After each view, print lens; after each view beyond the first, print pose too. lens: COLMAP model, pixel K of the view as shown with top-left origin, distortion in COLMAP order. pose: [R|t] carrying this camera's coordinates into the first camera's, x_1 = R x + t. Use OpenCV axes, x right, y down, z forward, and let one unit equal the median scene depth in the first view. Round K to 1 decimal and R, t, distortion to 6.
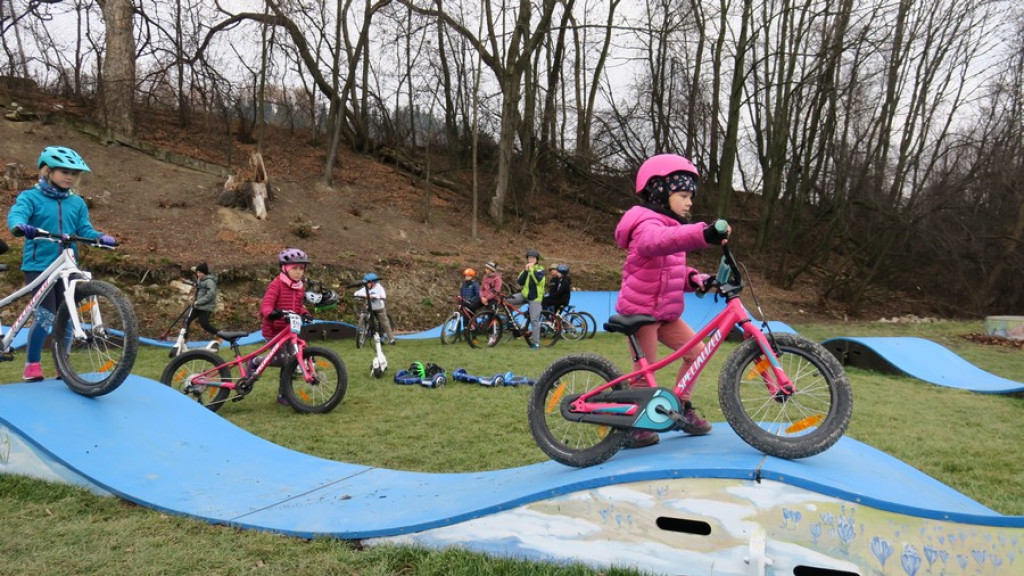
lens RADIAL K [[716.0, 0, 522.9], [0, 716.0, 290.6], [0, 0, 1]] dist [-0.018464, 0.008350]
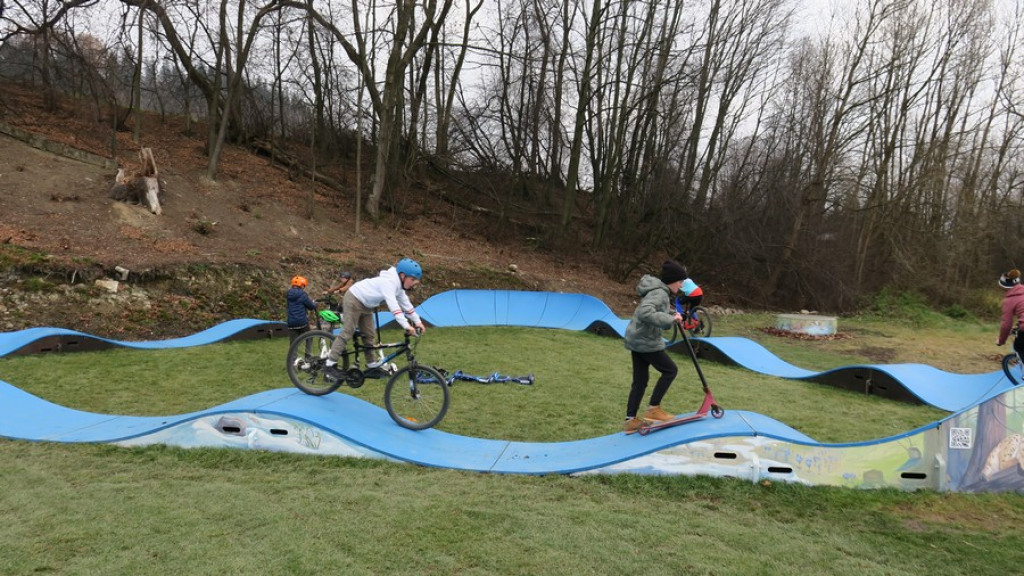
lens RADIAL K [[716.0, 0, 522.9], [0, 716.0, 290.6], [0, 0, 1]] dist [-0.018464, 0.008350]
pose [[0.965556, 0.007394, 0.260092, -0.119444], [-0.017410, 0.999192, 0.036228, -0.035305], [-0.259614, -0.039508, 0.964904, -0.130500]]
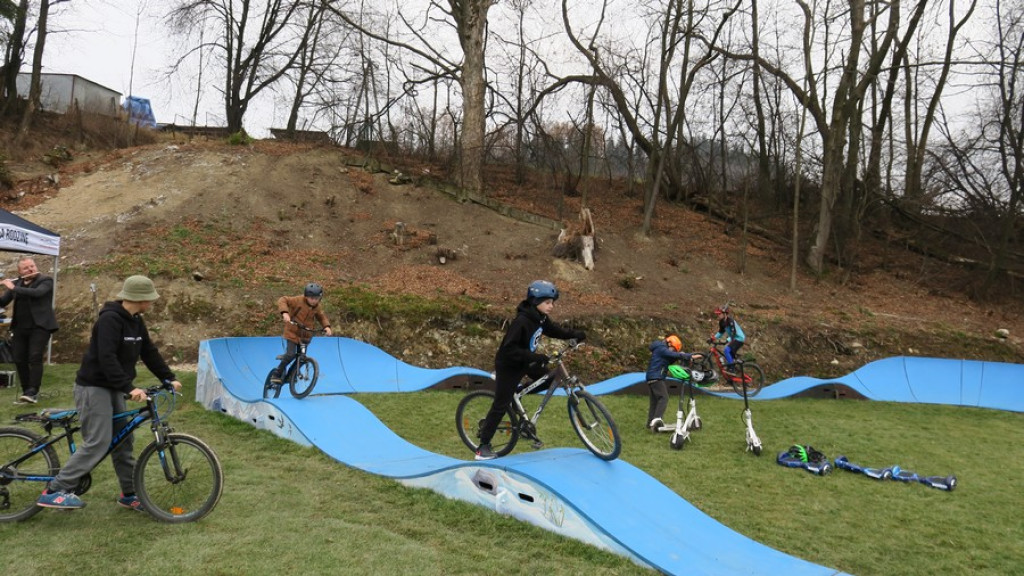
lens RADIAL K [[721.3, 0, 513.1], [0, 721.3, 290.9], [0, 0, 1]] dist [-0.007408, 0.005314]
pose [[0.923406, 0.029487, -0.382691, -0.049217], [-0.043987, 0.998605, -0.029194, -0.029224], [0.381297, 0.043791, 0.923415, -0.060126]]
